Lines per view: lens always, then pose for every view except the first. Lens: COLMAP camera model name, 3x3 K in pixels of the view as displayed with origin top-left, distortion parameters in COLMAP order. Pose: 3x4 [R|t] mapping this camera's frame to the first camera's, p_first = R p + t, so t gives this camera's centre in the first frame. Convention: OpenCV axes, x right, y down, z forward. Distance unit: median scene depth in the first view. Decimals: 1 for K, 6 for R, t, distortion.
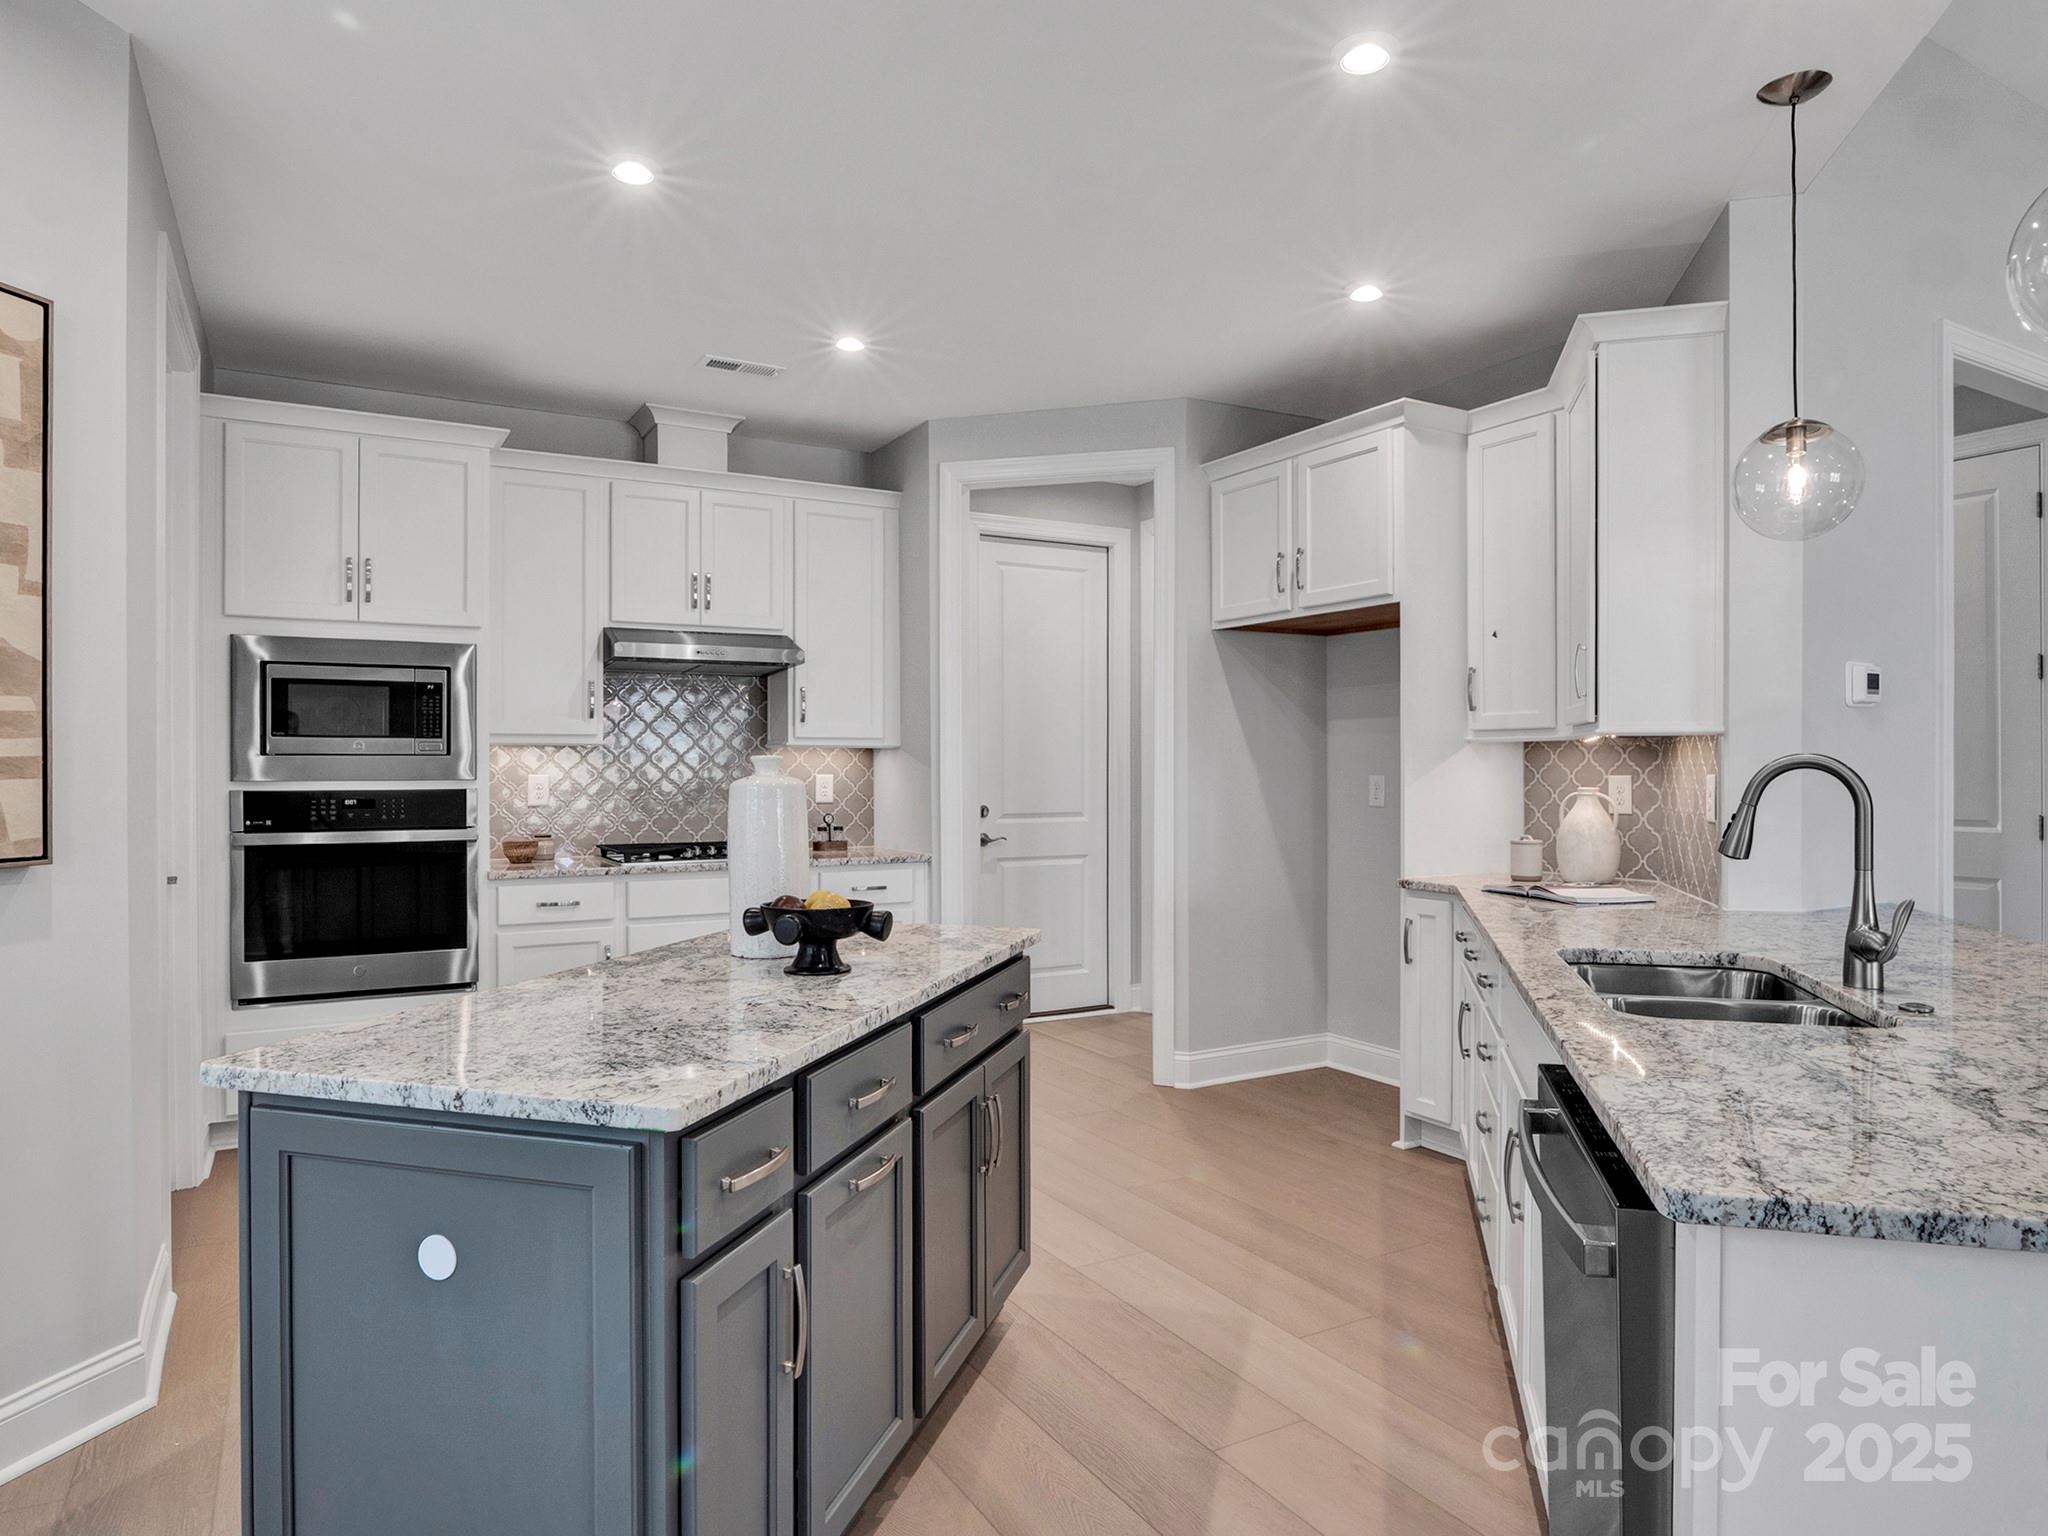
lens RADIAL K [[1266.7, 0, 1047.2], [0, 1266.7, 774.7], [0, 0, 1]] dist [-0.019714, 0.002329]
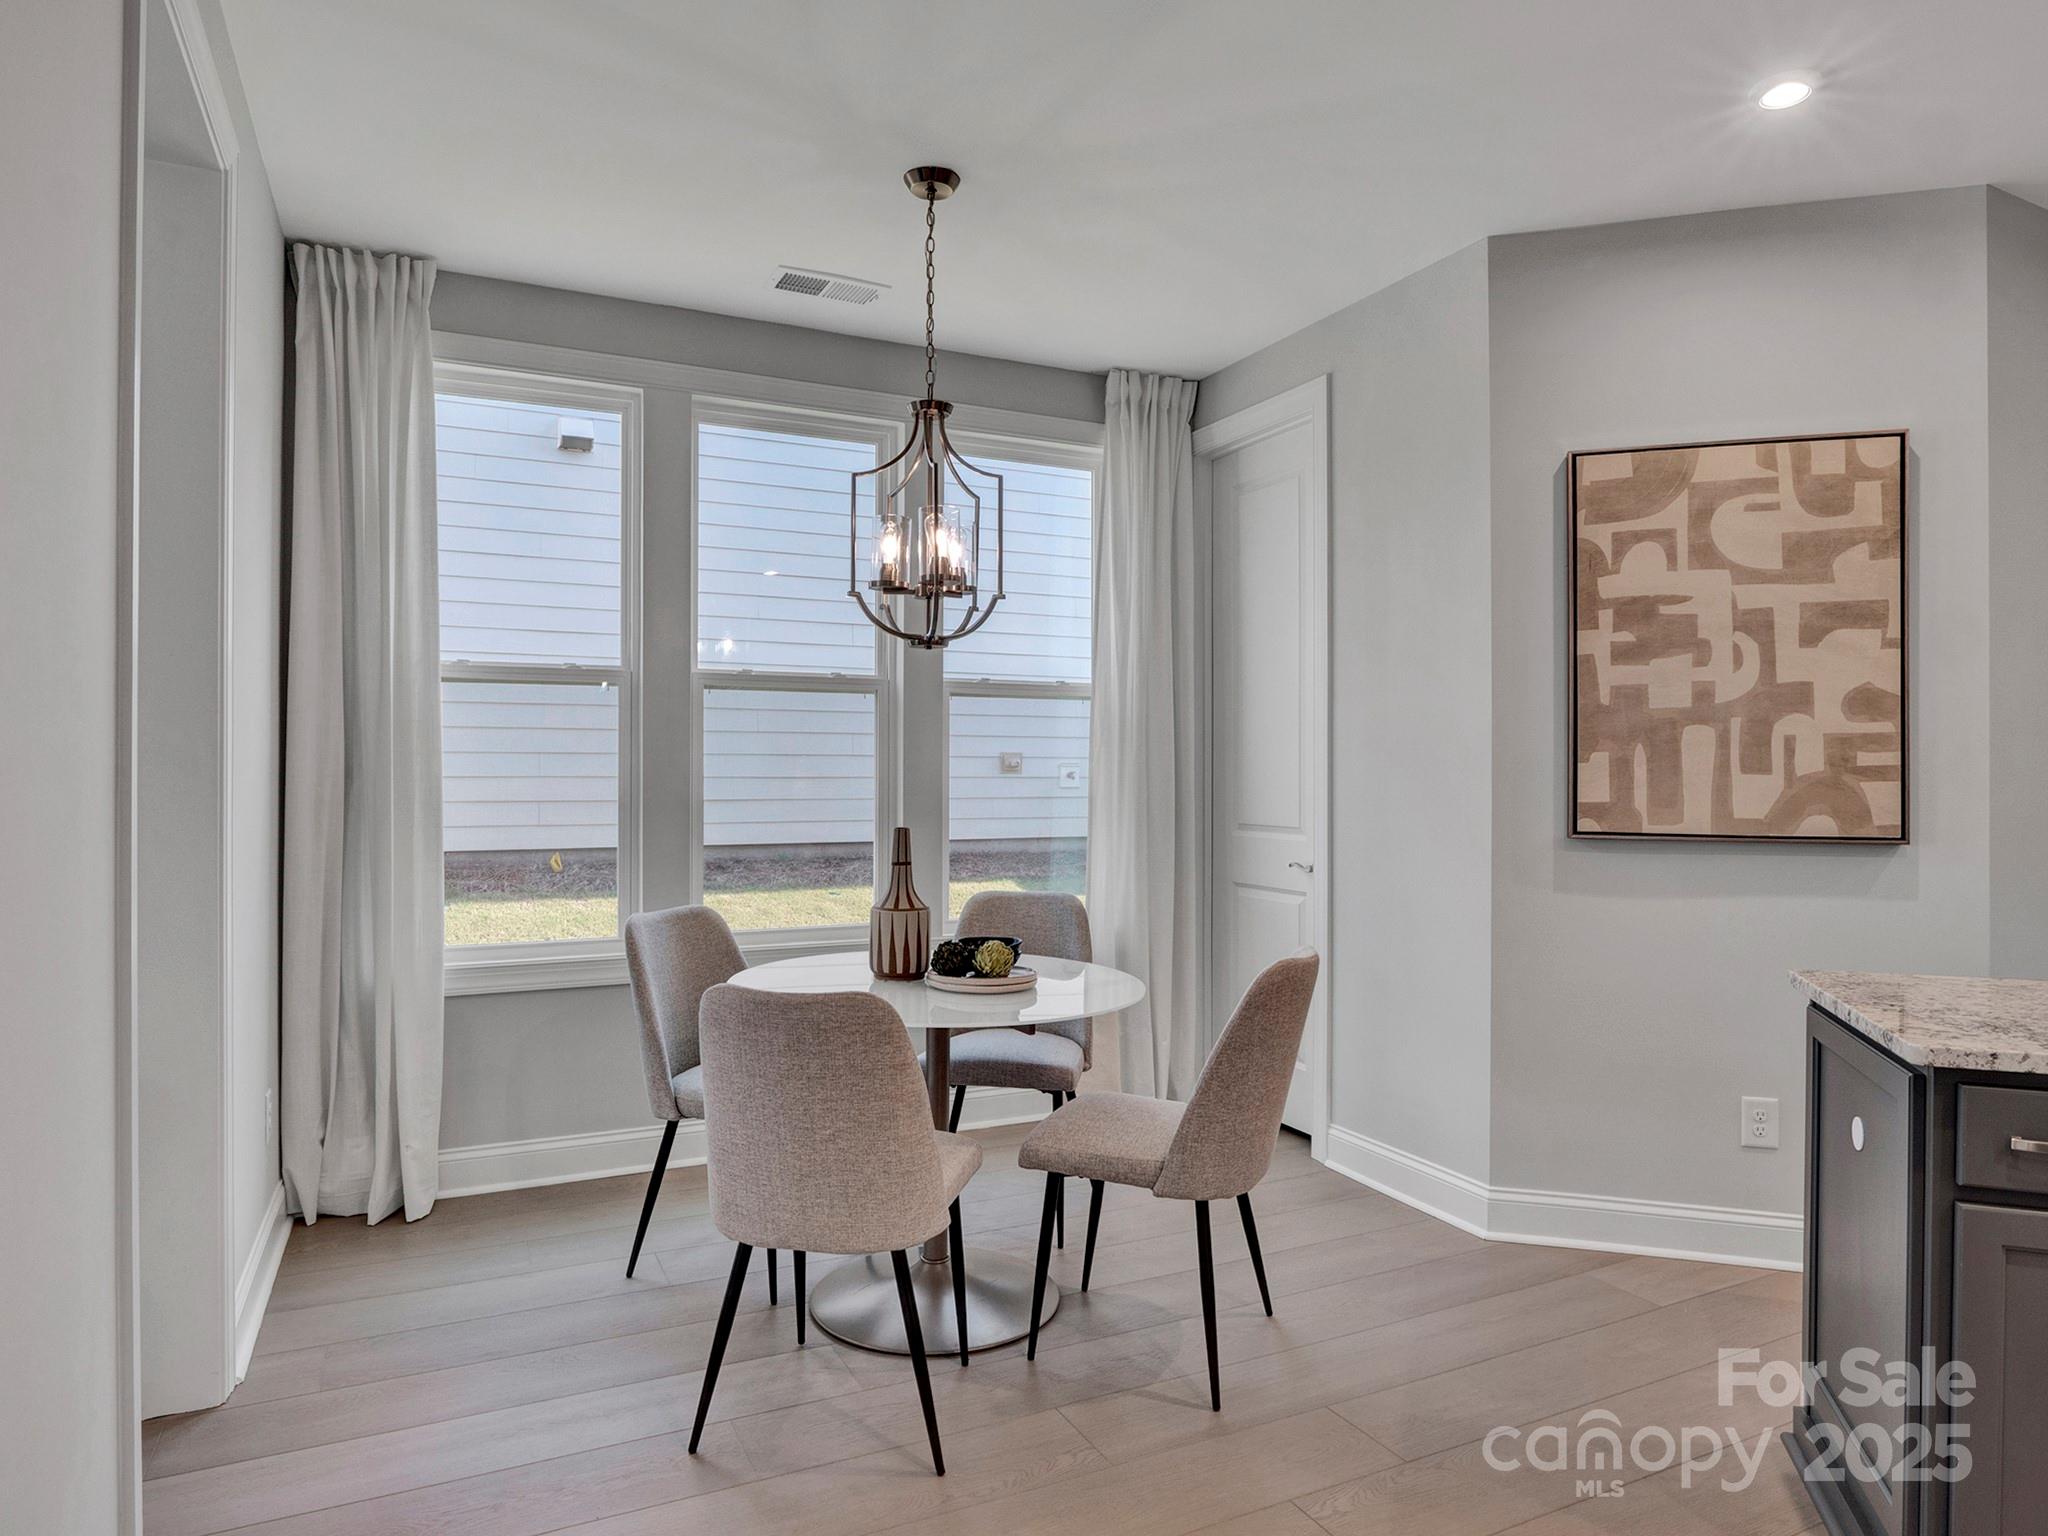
lens RADIAL K [[1256.1, 0, 1010.8], [0, 1256.1, 767.6], [0, 0, 1]] dist [-0.023823, 0.004857]
pose [[-0.054410, -0.000112, -0.998519, 0.318715], [-0.010264, 0.999947, 0.000447, -0.001307], [0.998466, 0.010273, -0.054409, 0.054351]]
